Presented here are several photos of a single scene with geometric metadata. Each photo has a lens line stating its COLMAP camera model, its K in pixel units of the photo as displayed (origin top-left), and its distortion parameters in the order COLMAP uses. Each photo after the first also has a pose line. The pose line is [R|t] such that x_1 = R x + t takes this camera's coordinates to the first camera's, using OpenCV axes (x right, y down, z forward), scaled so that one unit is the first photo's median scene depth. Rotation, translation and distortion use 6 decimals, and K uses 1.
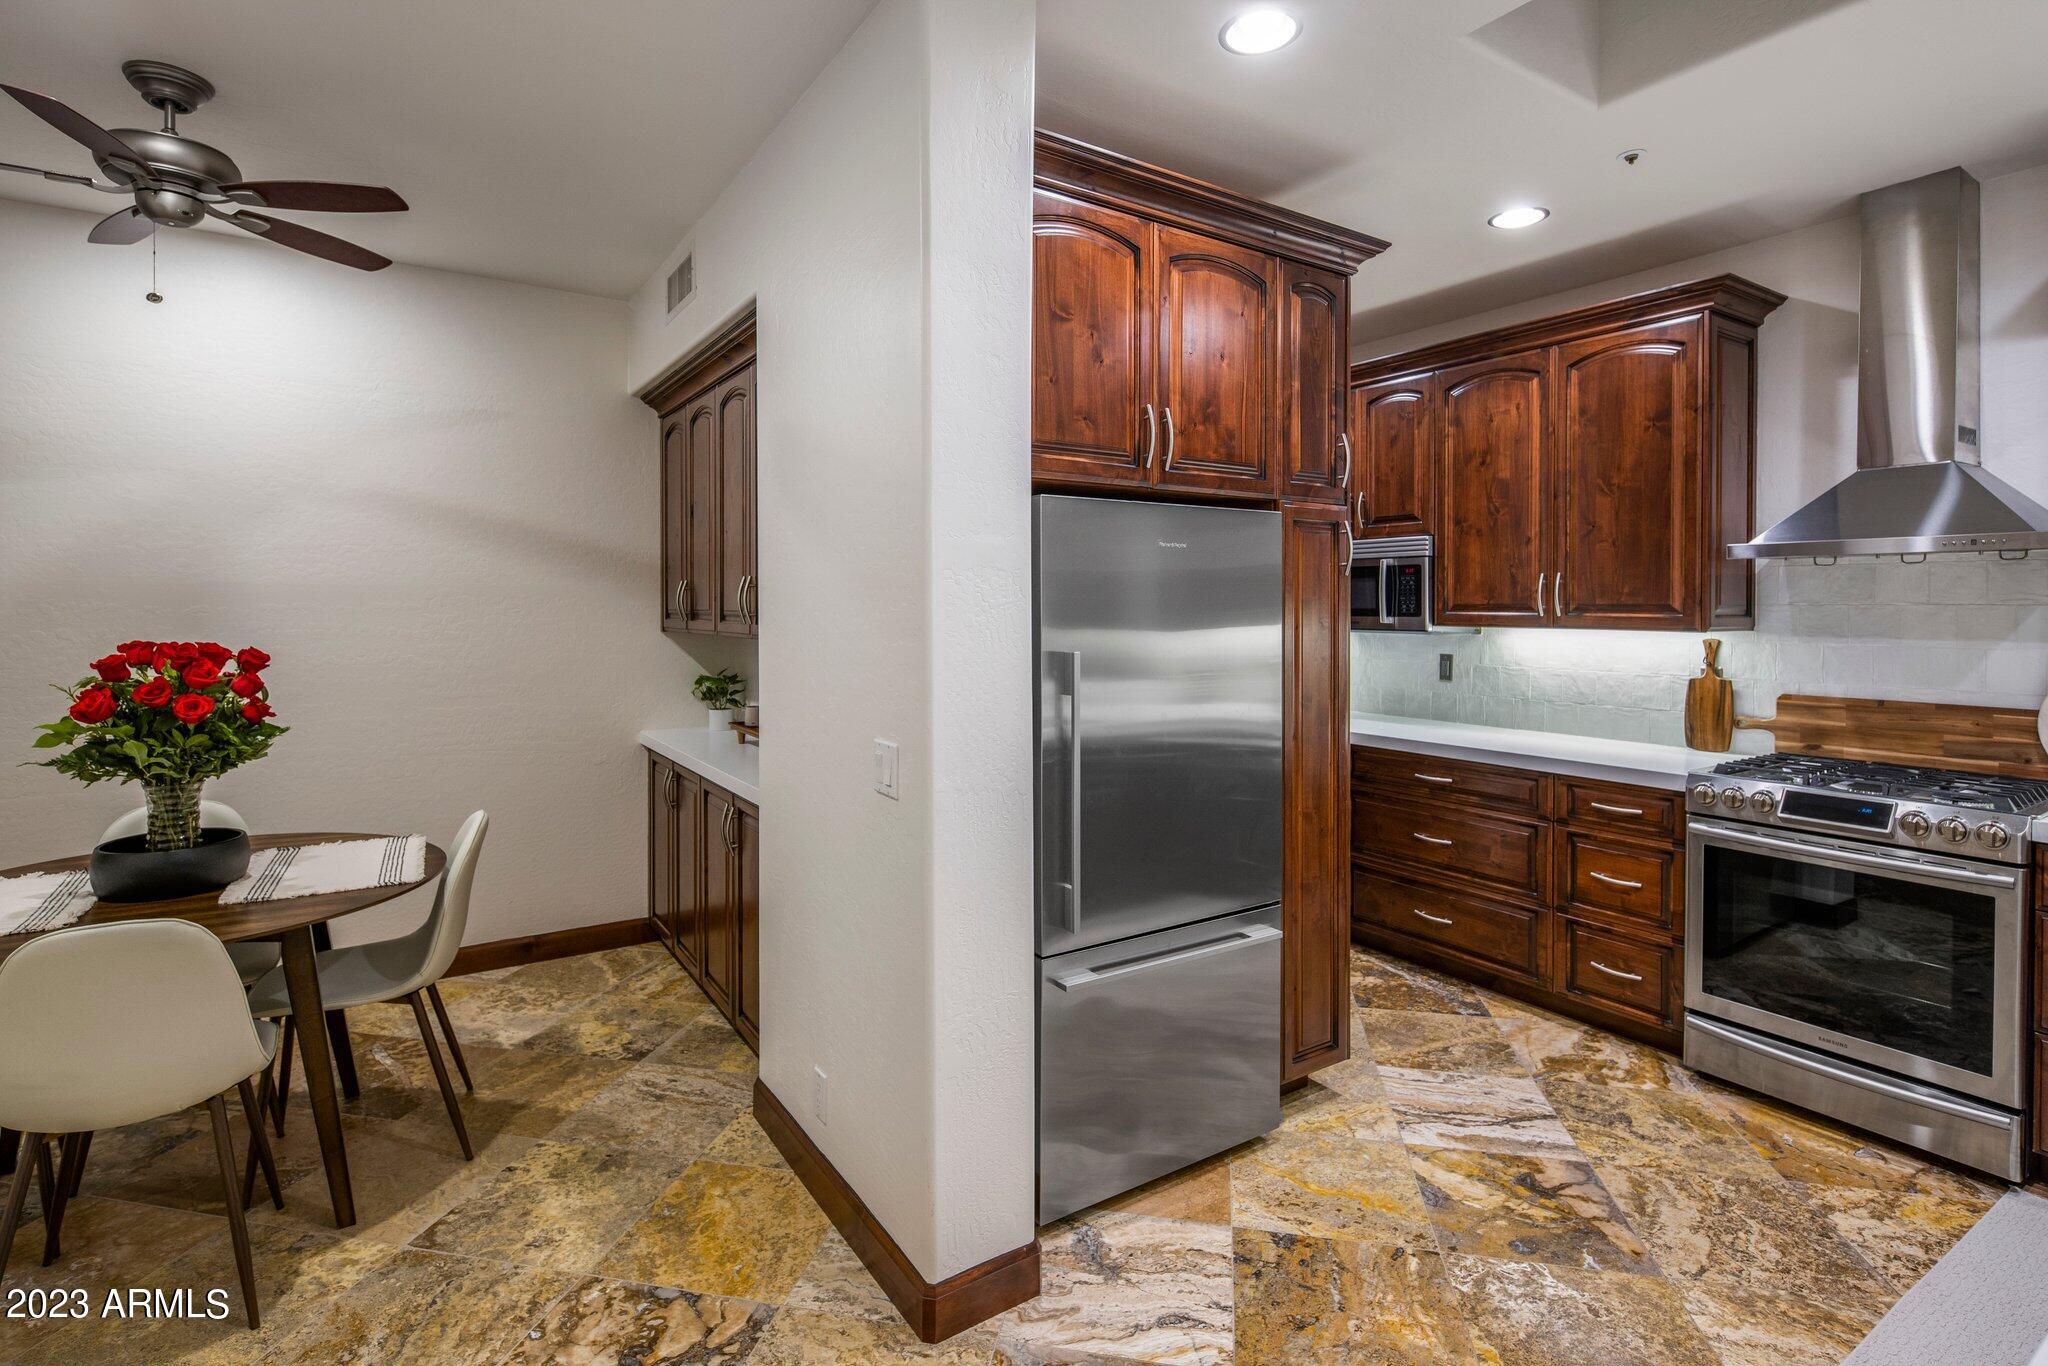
lens RADIAL K [[992.0, 0, 1019.8], [0, 992.0, 613.0], [0, 0, 1]] dist [0.008690, -0.003989]
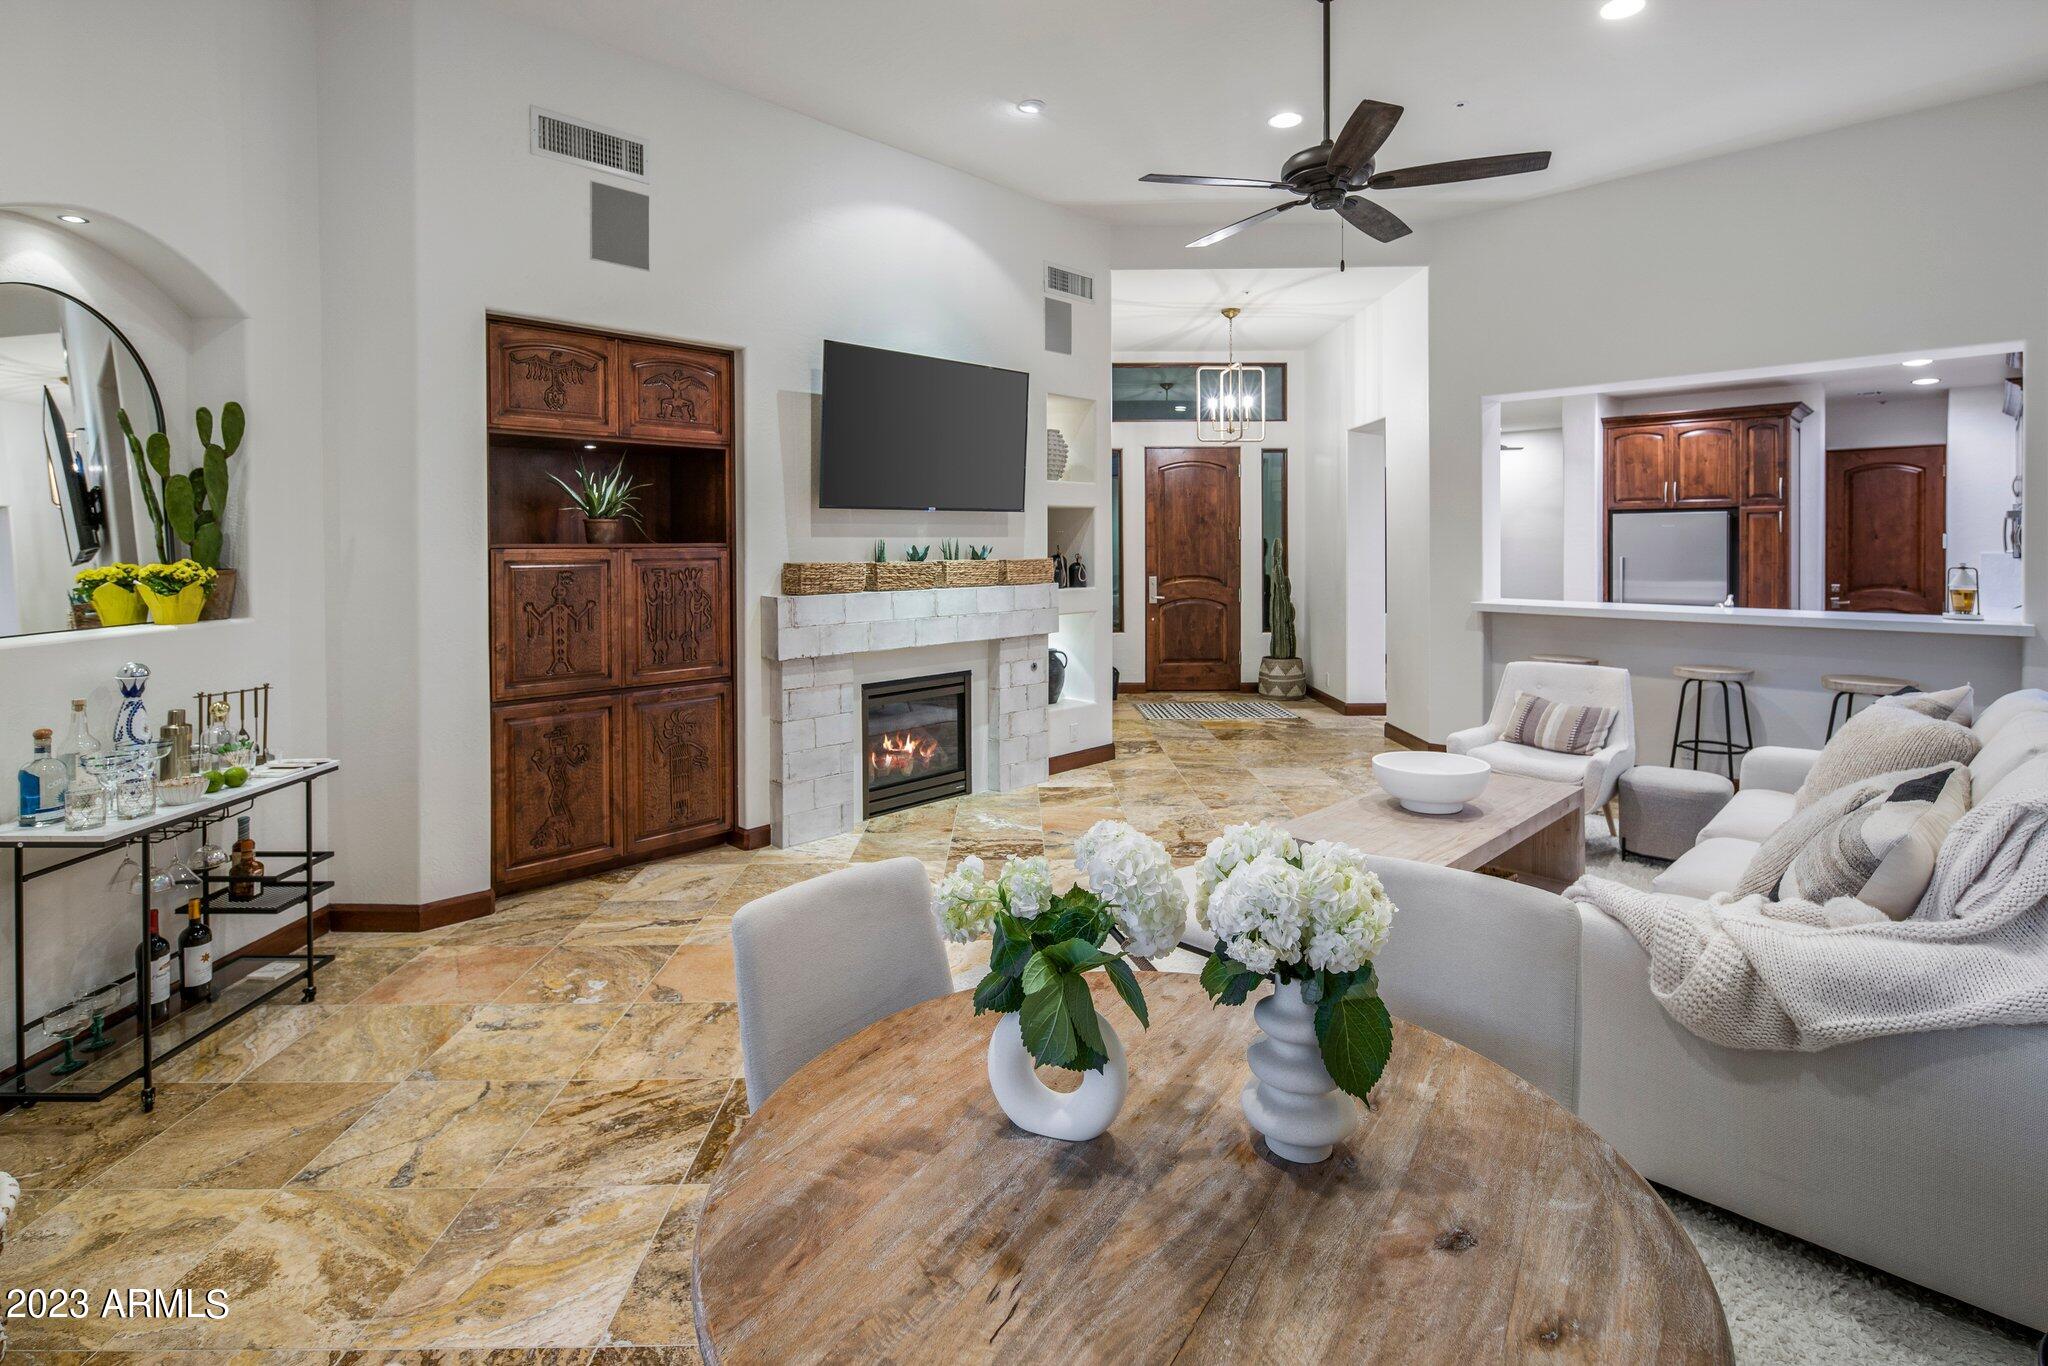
lens RADIAL K [[992.0, 0, 1023.5], [0, 992.0, 555.0], [0, 0, 1]] dist [0.008690, -0.003989]
pose [[0.219864, 0.006721, -0.975507, 2.309980], [-0.001127, 0.999977, 0.006636, 0.006411], [0.975530, -0.000360, 0.219867, -1.421576]]
